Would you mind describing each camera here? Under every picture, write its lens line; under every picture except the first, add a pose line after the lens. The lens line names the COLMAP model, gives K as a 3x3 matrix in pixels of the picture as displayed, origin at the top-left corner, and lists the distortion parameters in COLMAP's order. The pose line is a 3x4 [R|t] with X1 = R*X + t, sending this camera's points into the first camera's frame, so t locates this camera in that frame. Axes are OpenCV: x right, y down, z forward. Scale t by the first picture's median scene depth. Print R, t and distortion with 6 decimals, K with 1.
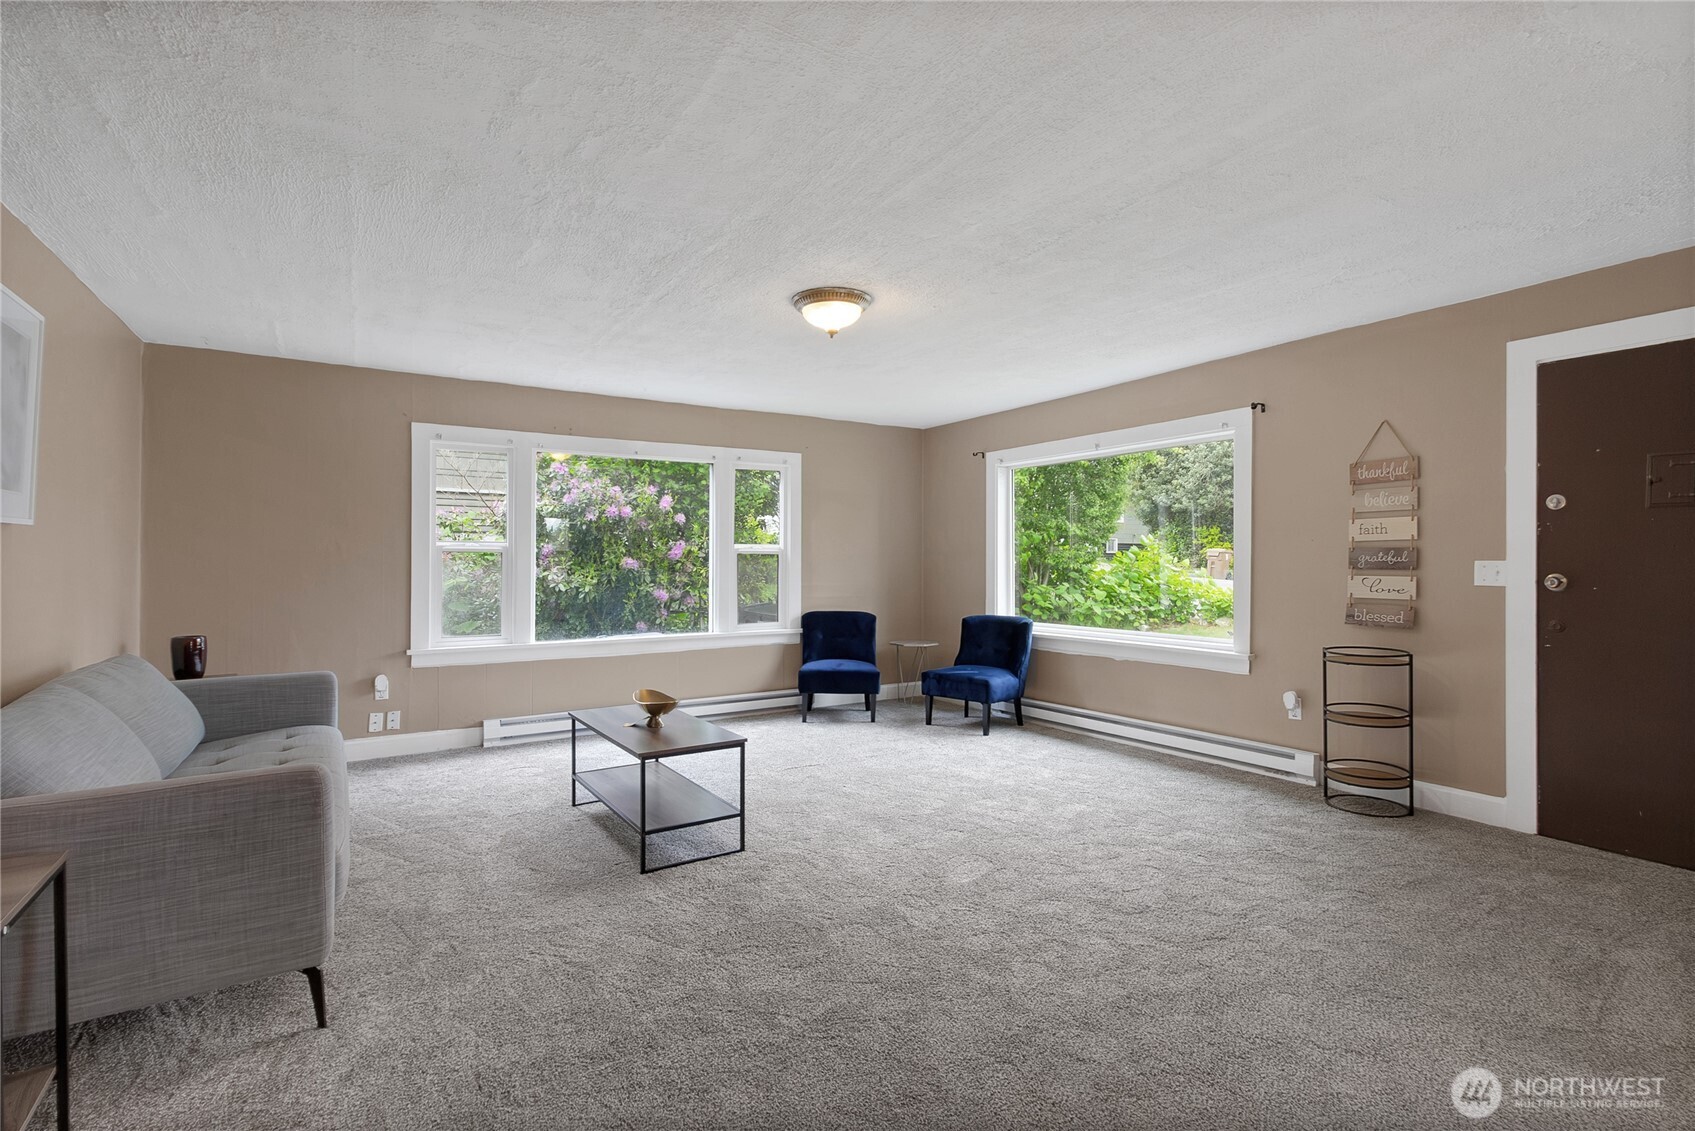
lens RADIAL K [[784.0, 0, 850.7], [0, 784.0, 558.1], [0, 0, 1]] dist [0.002284, -0.000029]
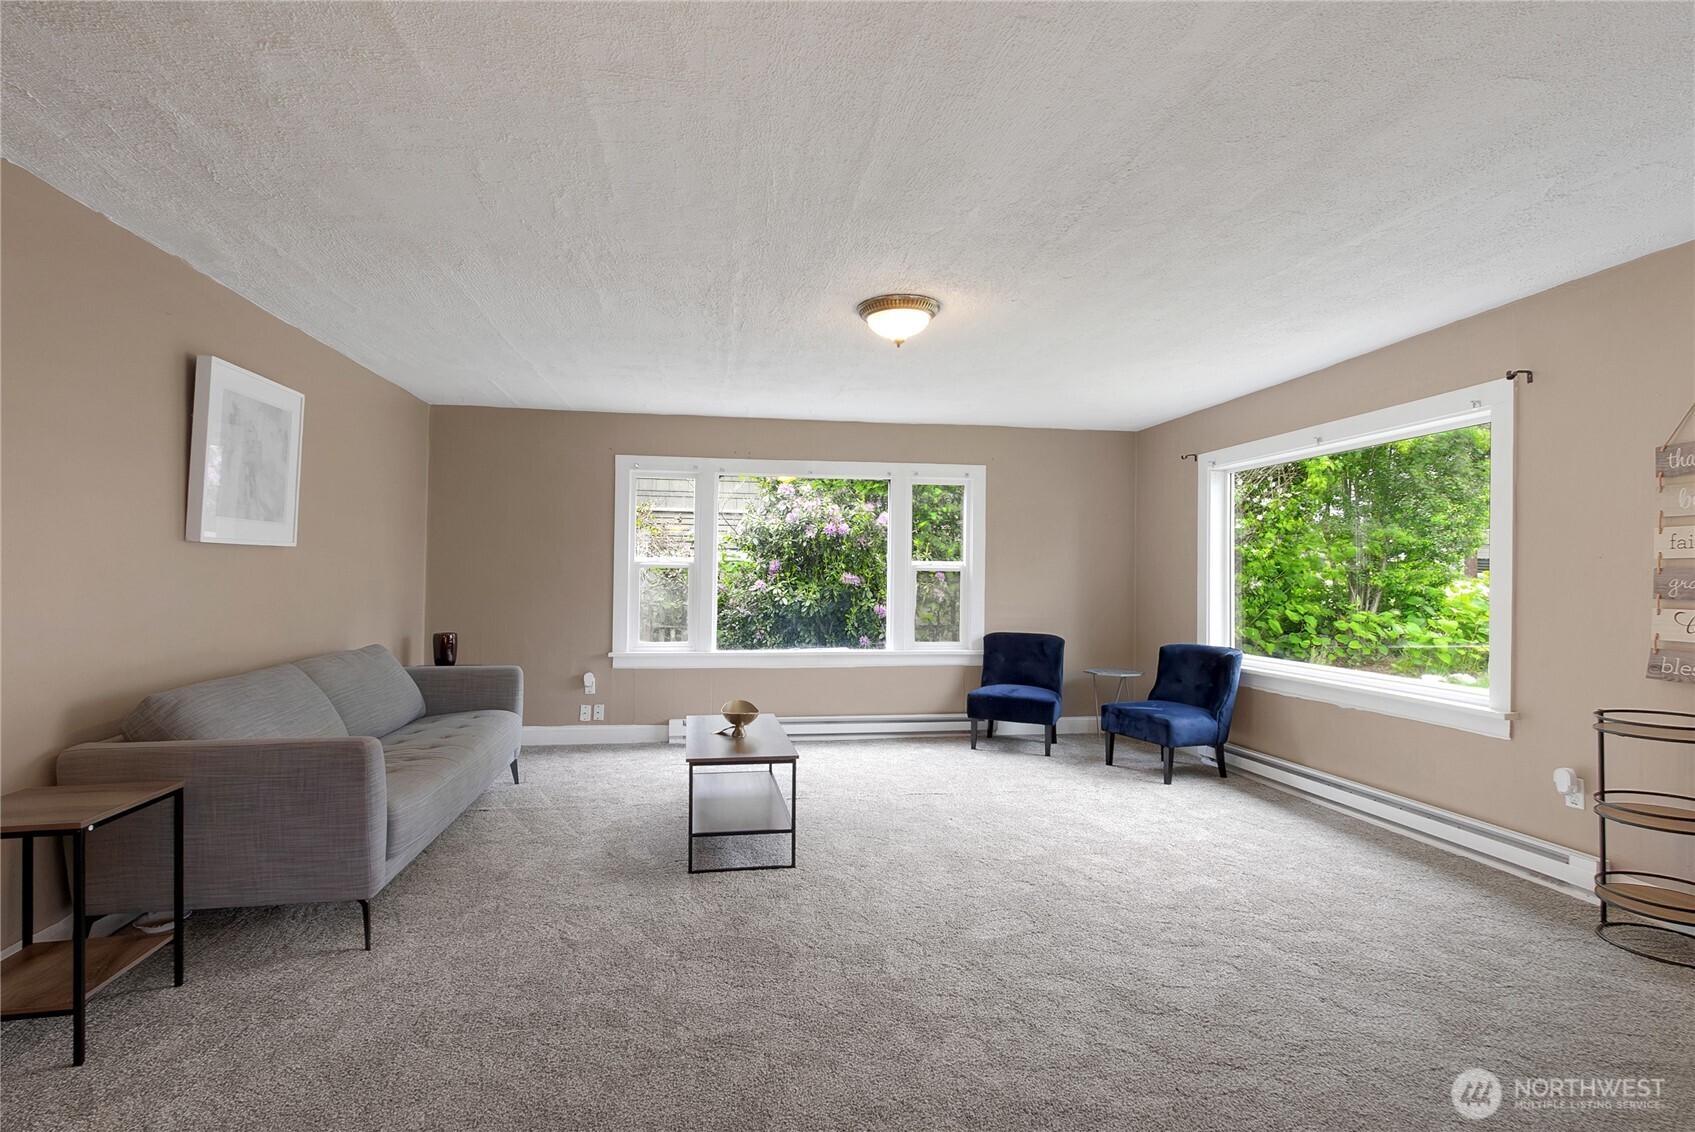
lens RADIAL K [[804.4, 0, 840.8], [0, 804.4, 564.6], [0, 0, 1]] dist [0.002159, -0.000133]
pose [[0.916777, 0.003809, -0.399382, 0.218294], [-0.008619, 0.999910, -0.010250, -0.002507], [0.399307, 0.012839, 0.916727, 0.050944]]
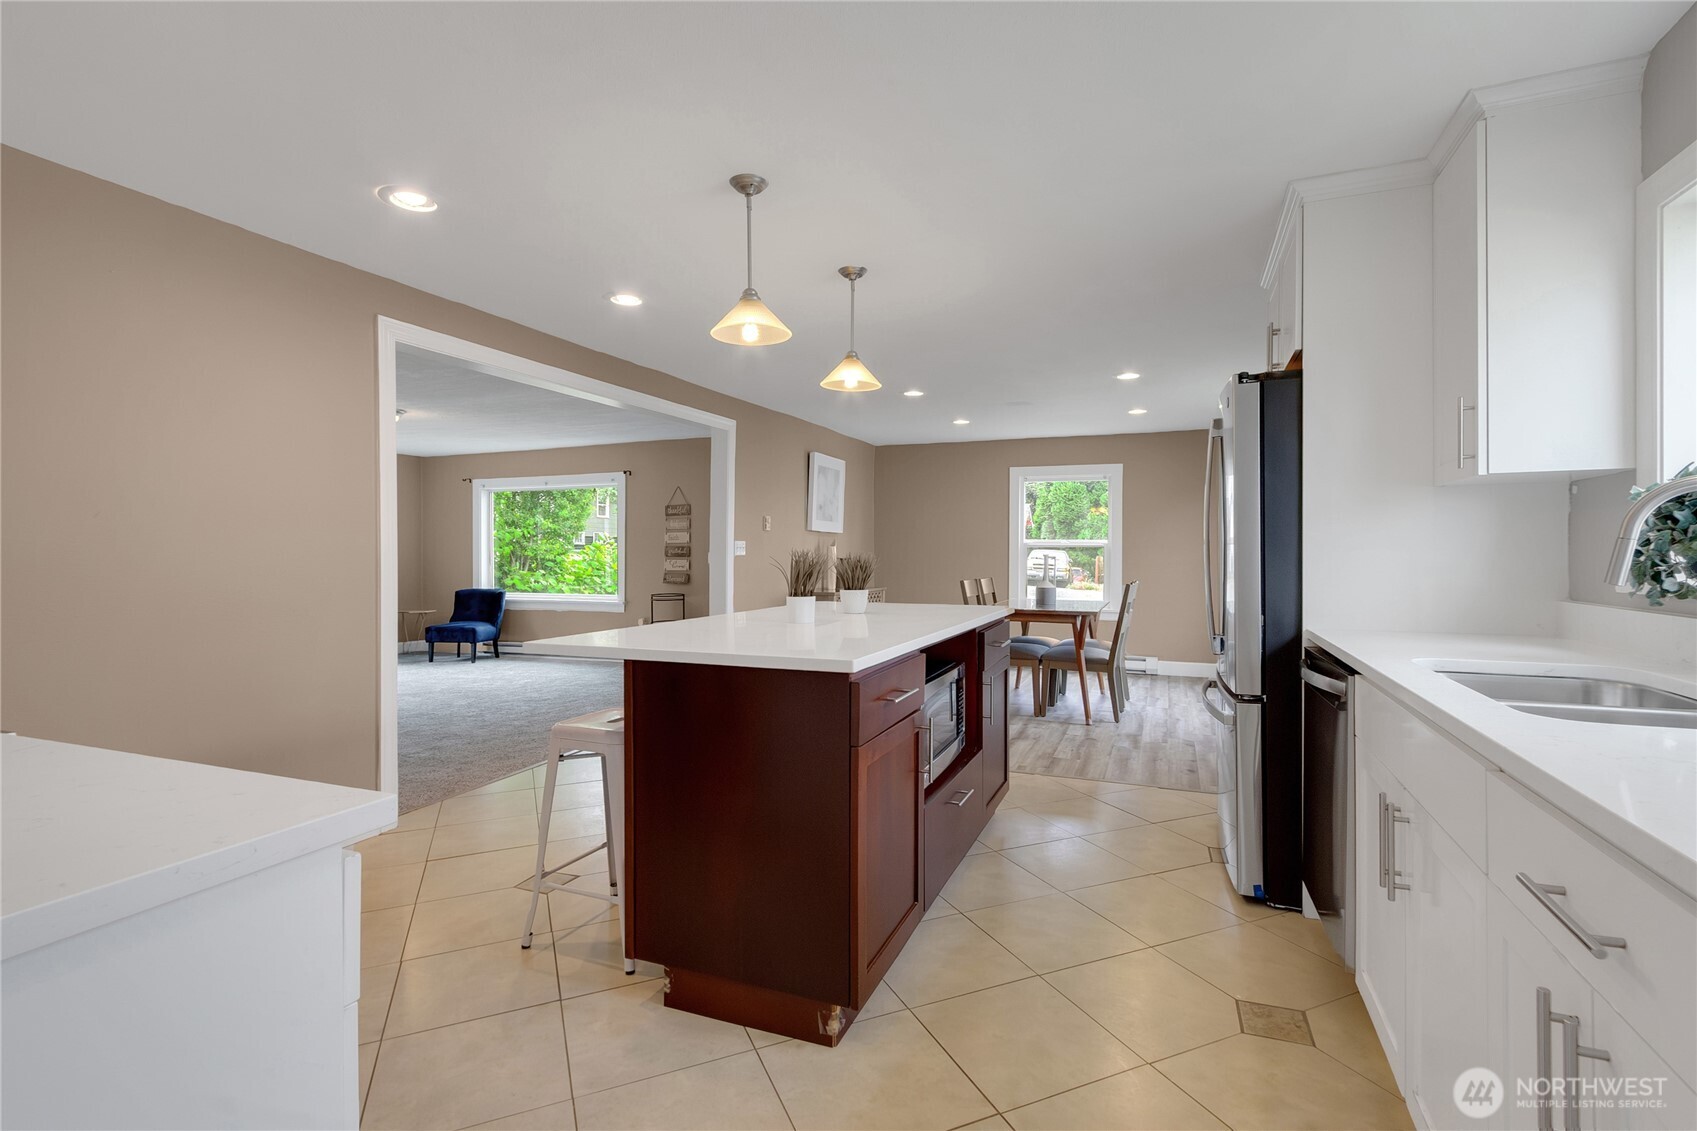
lens RADIAL K [[772.1, 0, 848.5], [0, 772.1, 565.5], [0, 0, 1]] dist [0.000755, 0.000074]
pose [[0.811565, -0.010083, 0.584176, -0.135334], [-0.001607, 0.999809, 0.019489, -0.002482], [-0.584260, -0.016755, 0.811393, -0.783213]]
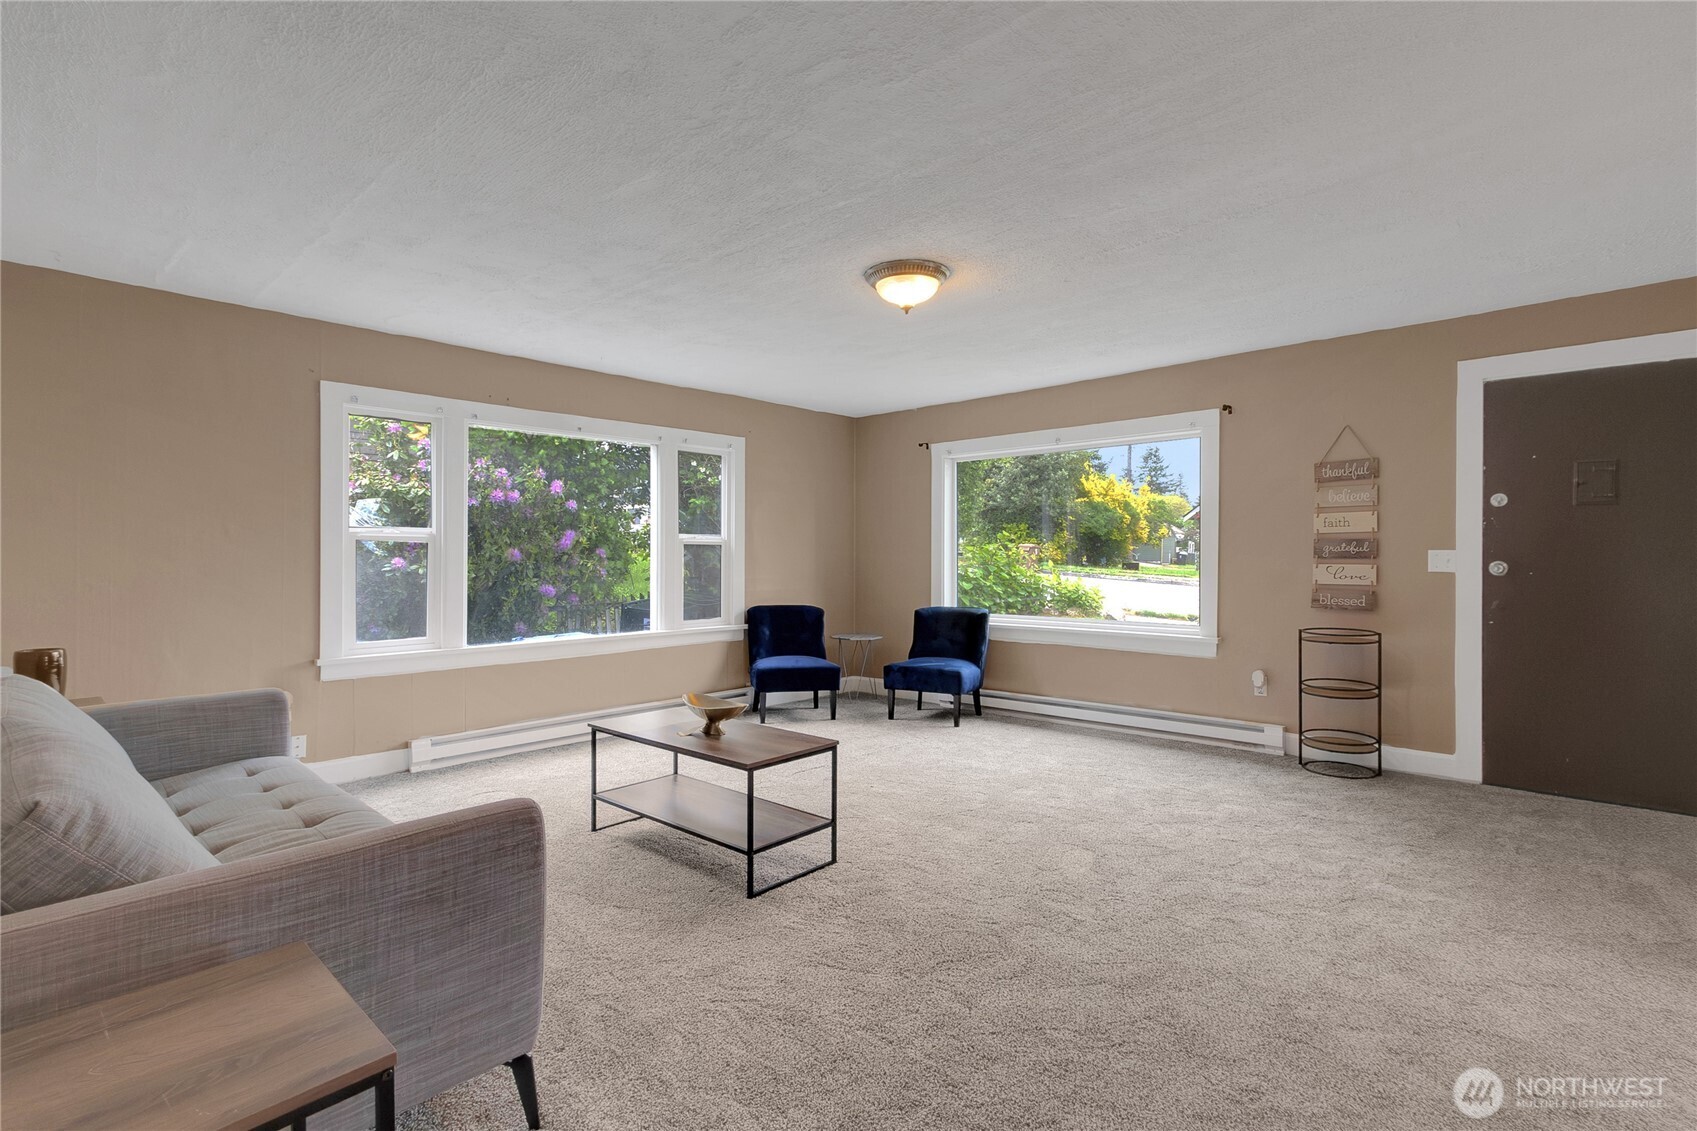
lens RADIAL K [[797.8, 0, 850.0], [0, 797.8, 555.4], [0, 0, 1]] dist [0.002241, 0.000312]
pose [[0.968318, 0.000359, 0.249722, -0.236599], [-0.001084, 0.999996, 0.002767, 0.006189], [-0.249720, -0.002950, 0.968314, 0.058342]]
